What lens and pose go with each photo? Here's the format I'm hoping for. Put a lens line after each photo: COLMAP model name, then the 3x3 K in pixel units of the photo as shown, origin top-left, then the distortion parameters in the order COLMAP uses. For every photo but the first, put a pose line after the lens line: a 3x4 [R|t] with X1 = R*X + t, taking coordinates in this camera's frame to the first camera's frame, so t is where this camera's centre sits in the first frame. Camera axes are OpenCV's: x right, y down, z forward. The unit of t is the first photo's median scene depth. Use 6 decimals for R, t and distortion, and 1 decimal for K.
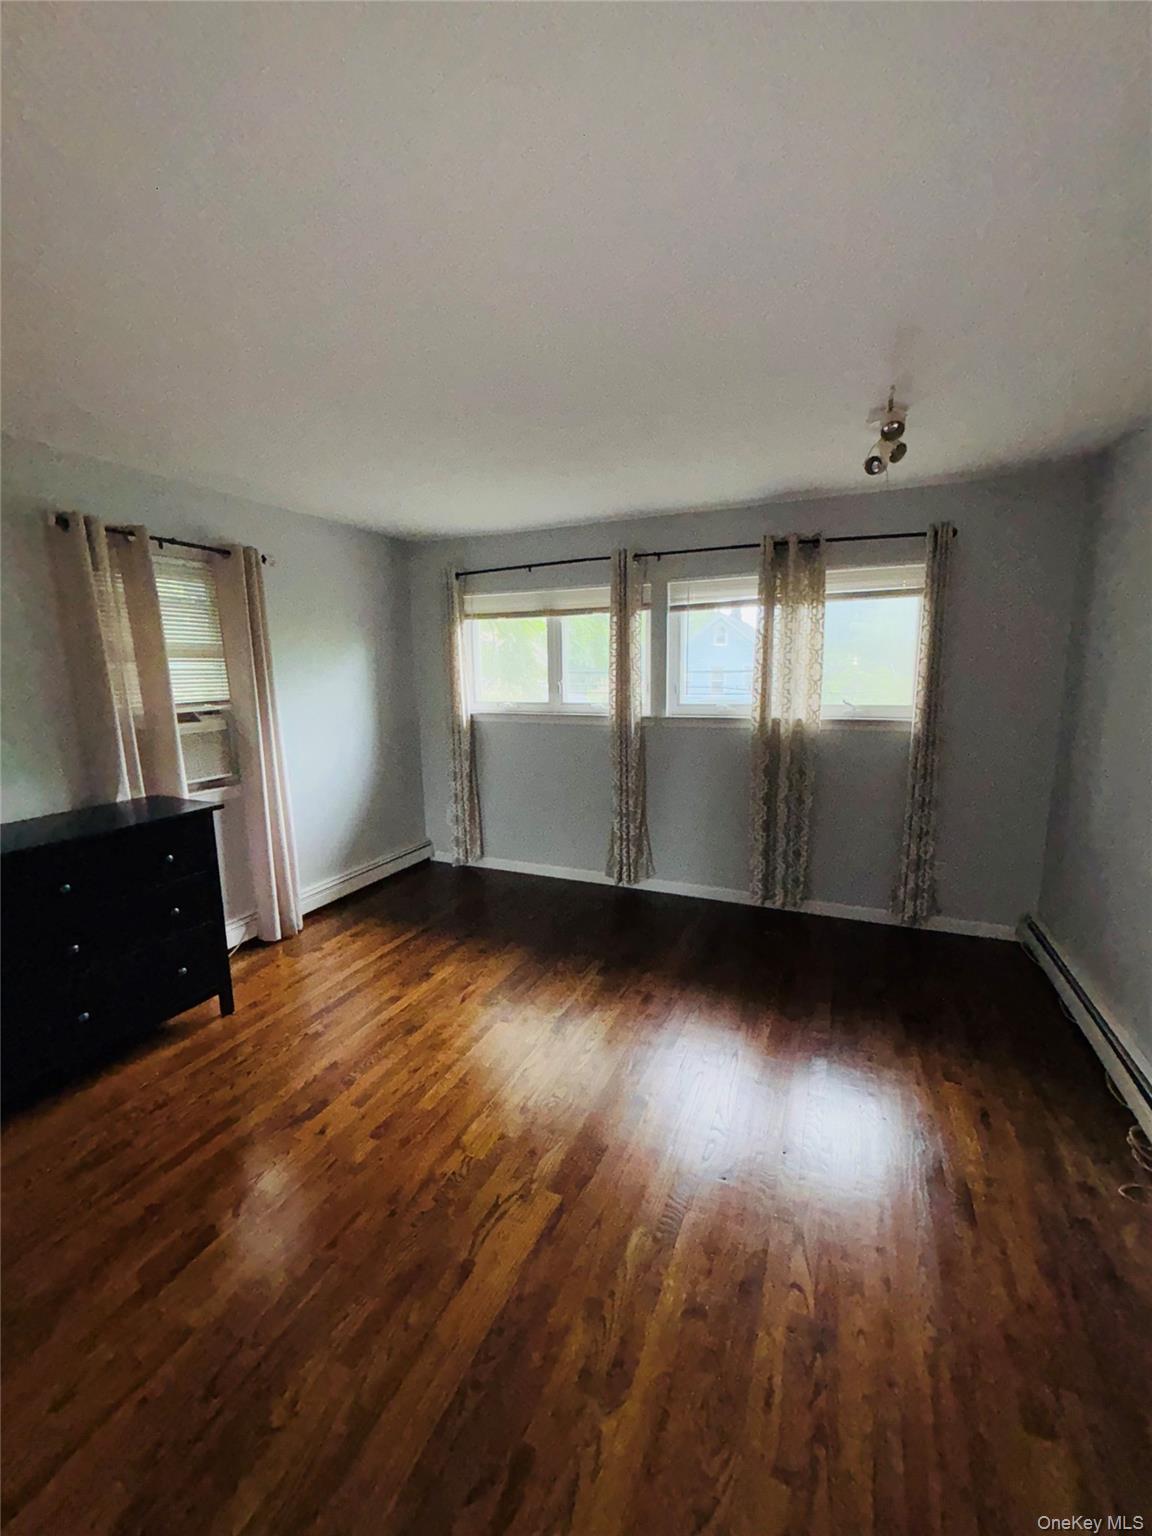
lens RADIAL K [[620.8, 0, 576.9], [0, 620.8, 770.6], [0, 0, 1]] dist [0.008062, -0.002229]
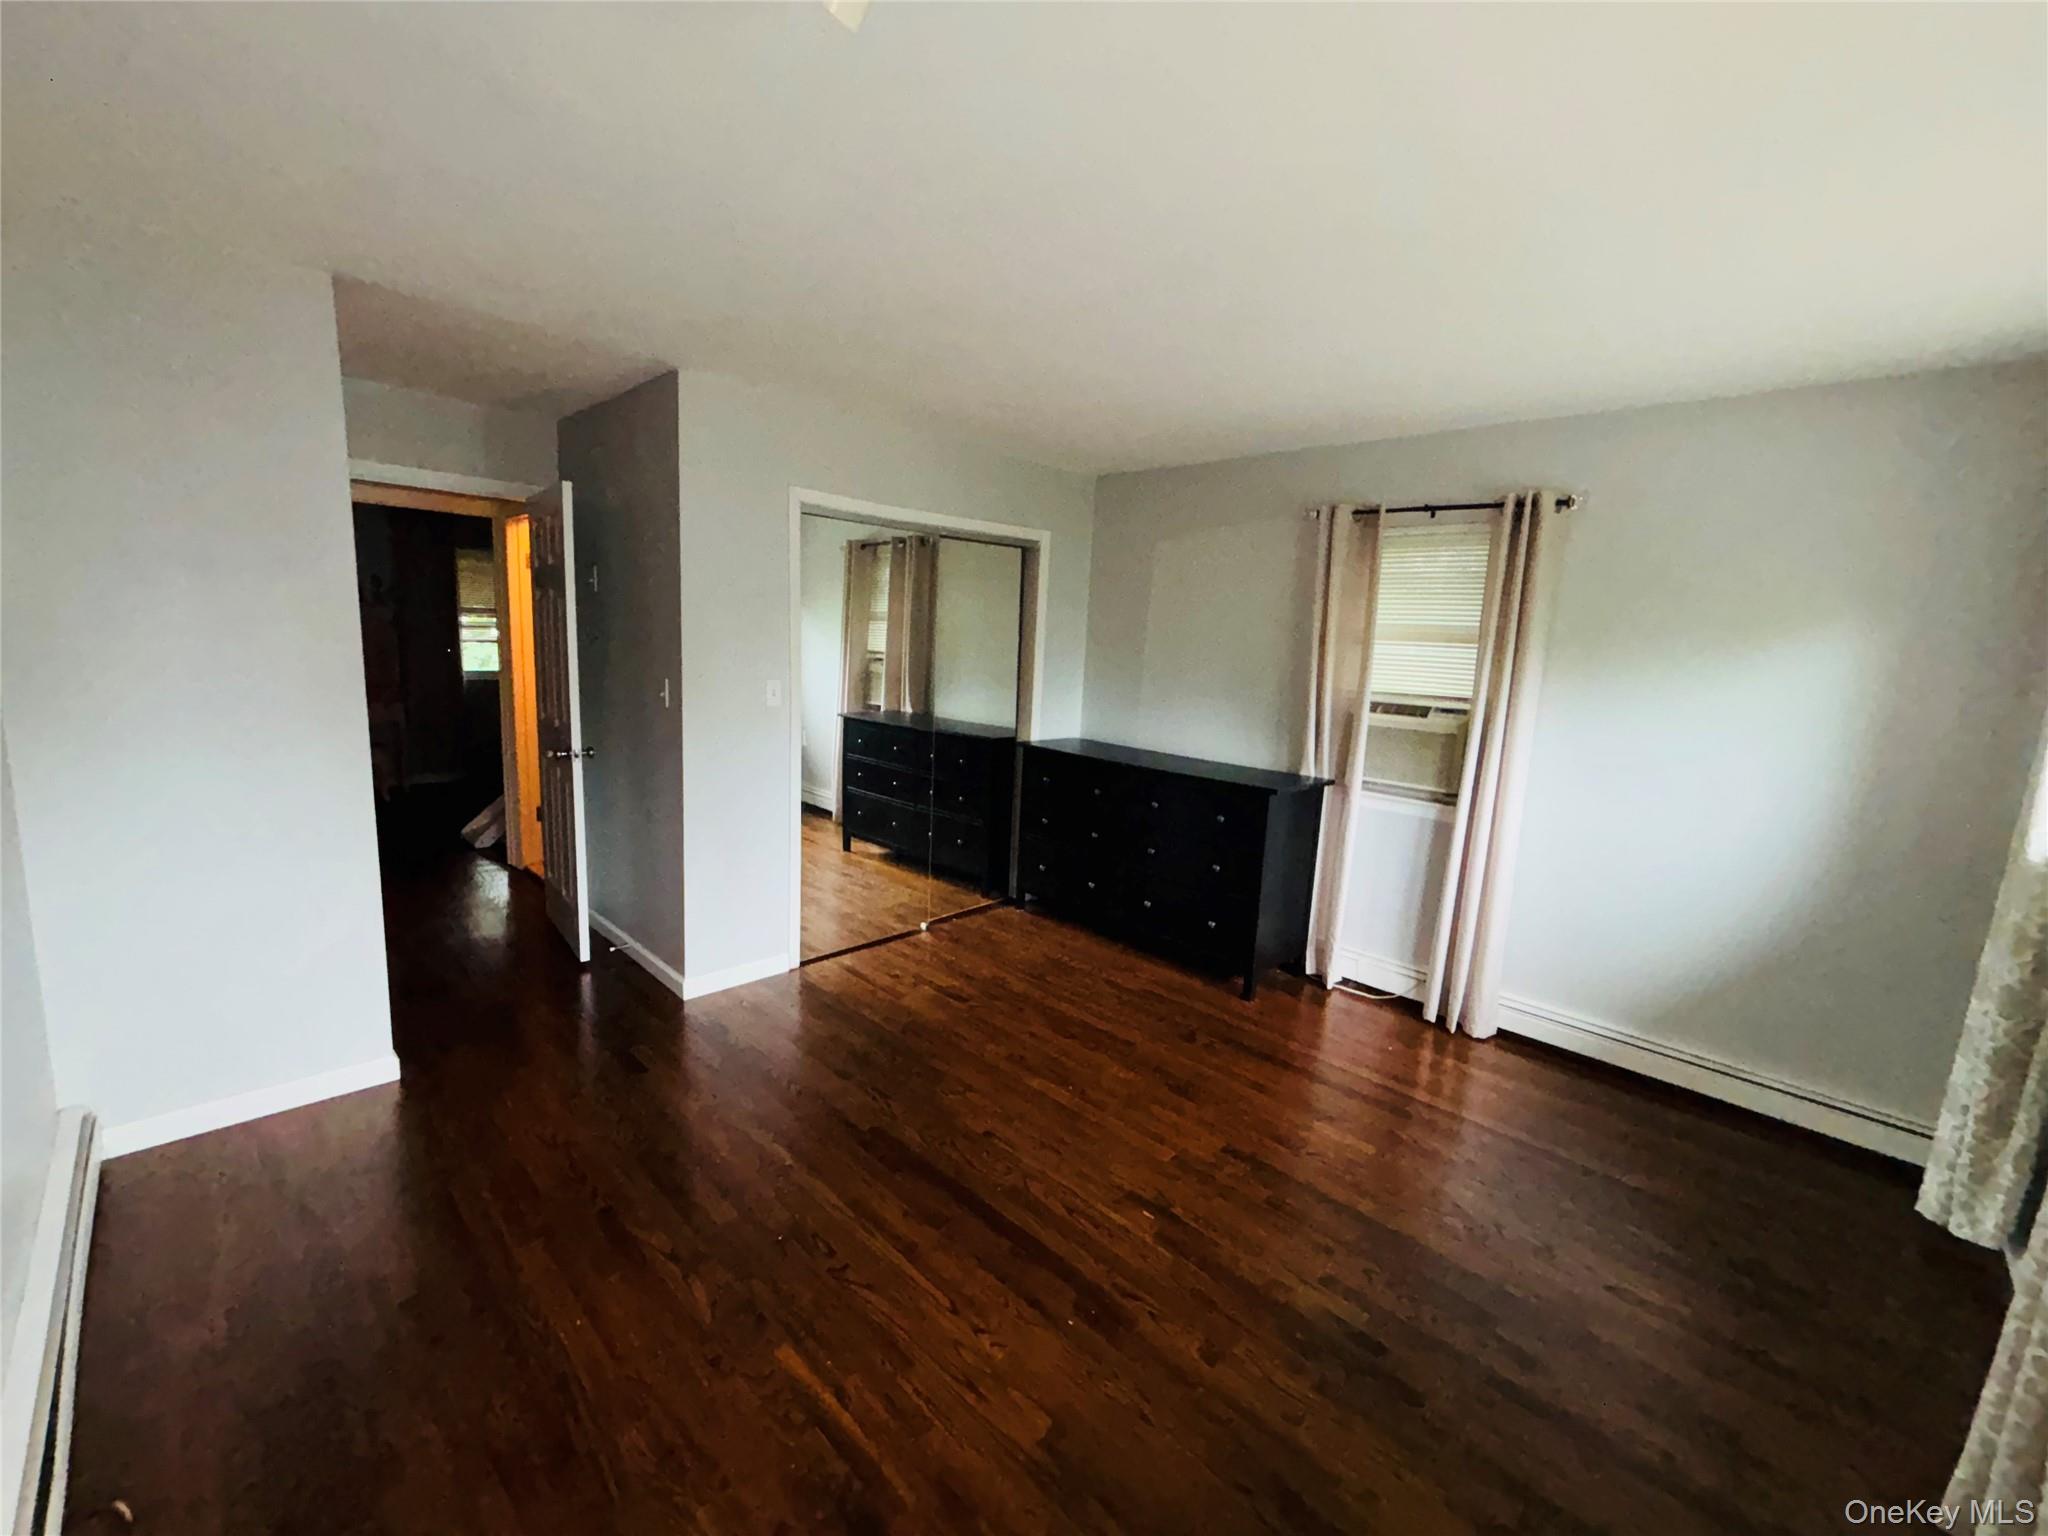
lens RADIAL K [[827.7, 0, 1024.0], [0, 827.7, 769.3], [0, 0, 1]] dist [0.008062, -0.002229]
pose [[-0.355909, 0.152316, -0.922024, 0.613621], [-0.194885, 0.952839, 0.232634, -0.164745], [0.913974, 0.262485, -0.309440, 0.856506]]
